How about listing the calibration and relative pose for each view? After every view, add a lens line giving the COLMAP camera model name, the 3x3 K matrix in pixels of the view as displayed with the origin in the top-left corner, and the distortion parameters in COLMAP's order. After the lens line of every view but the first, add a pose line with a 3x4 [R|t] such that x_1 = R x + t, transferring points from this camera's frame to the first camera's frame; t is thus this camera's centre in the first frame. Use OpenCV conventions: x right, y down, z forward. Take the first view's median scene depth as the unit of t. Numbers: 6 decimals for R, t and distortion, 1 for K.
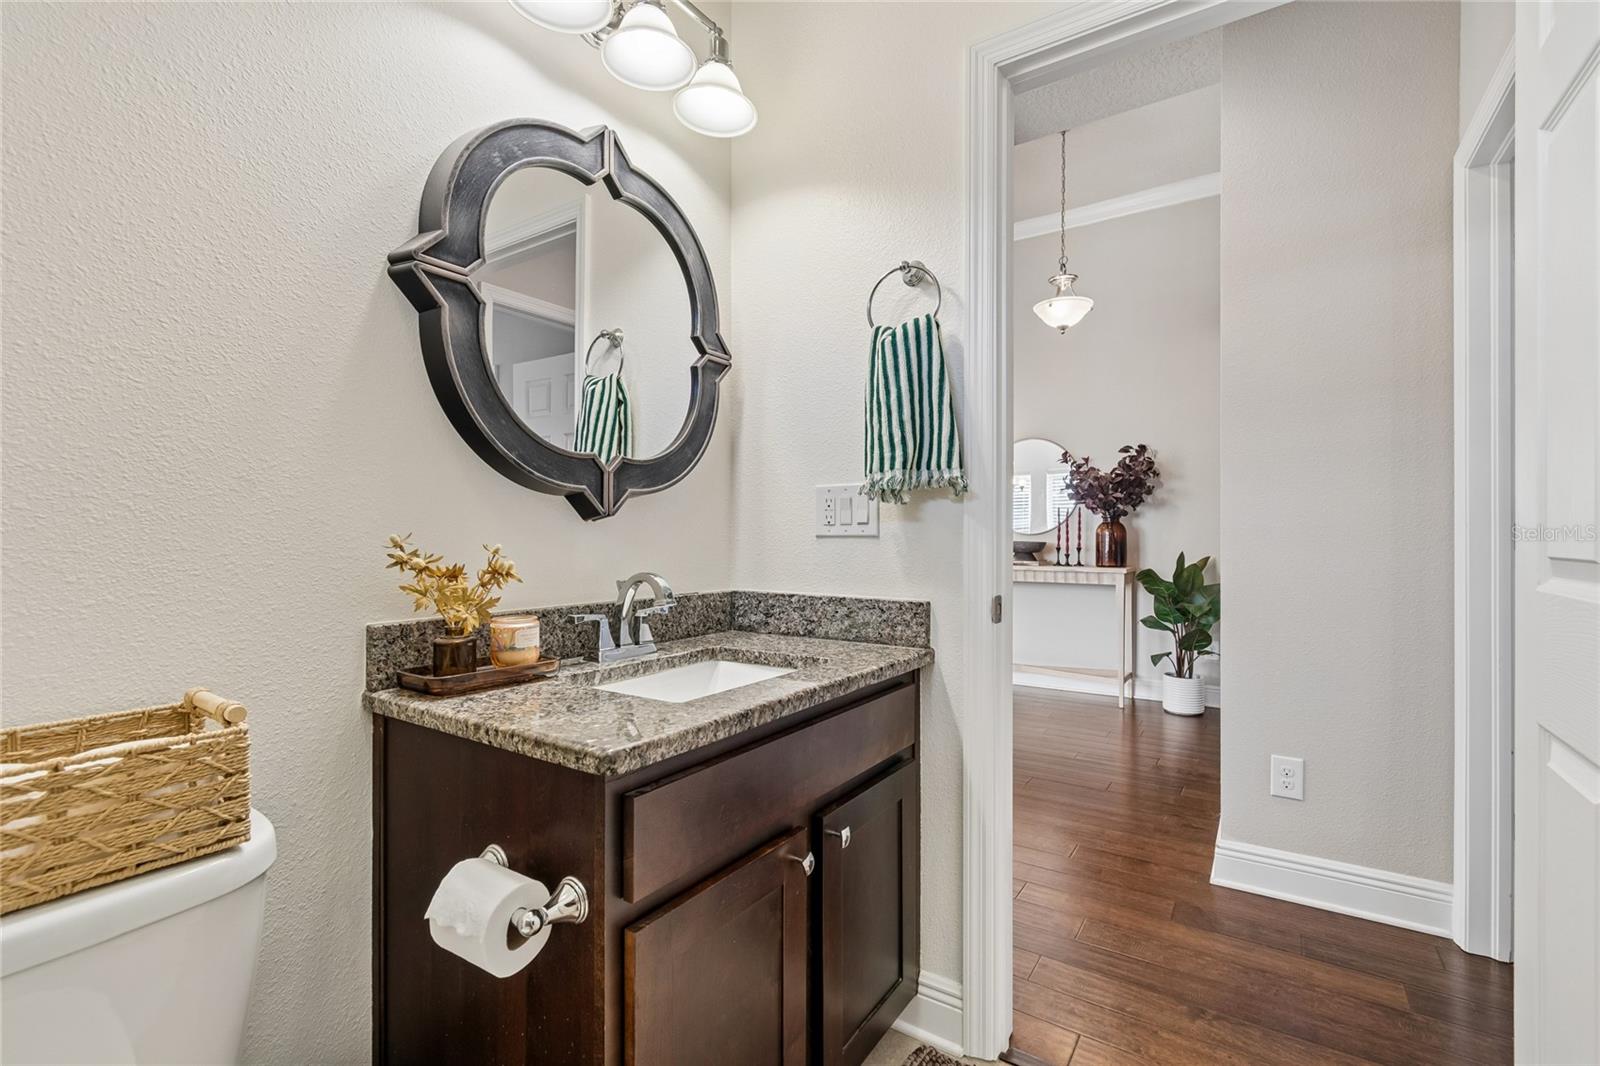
lens RADIAL K [[715.4, 0, 792.6], [0, 715.4, 538.6], [0, 0, 1]] dist [0.005005, -0.001353]
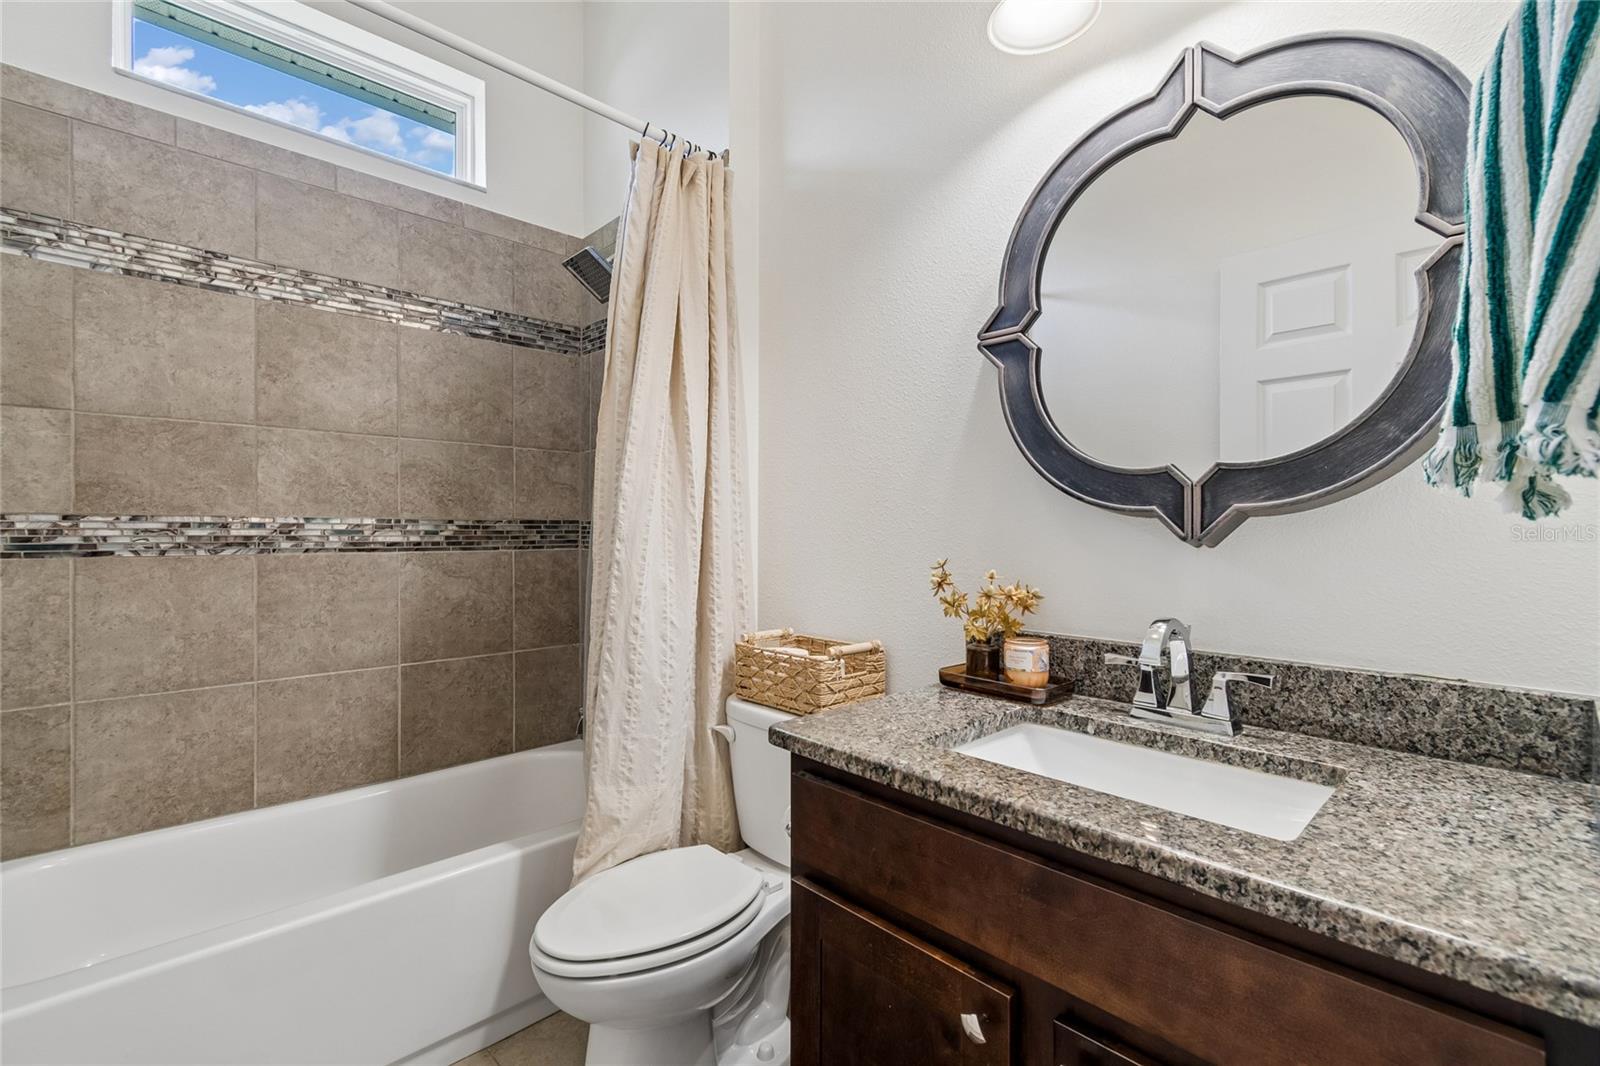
lens RADIAL K [[715.4, 0, 792.7], [0, 715.4, 525.2], [0, 0, 1]] dist [0.005005, -0.001353]
pose [[-0.226684, 0.001852, -0.973967, 0.704488], [0.003102, 0.999994, 0.001180, -0.060729], [0.973964, -0.002754, -0.226688, 0.875620]]
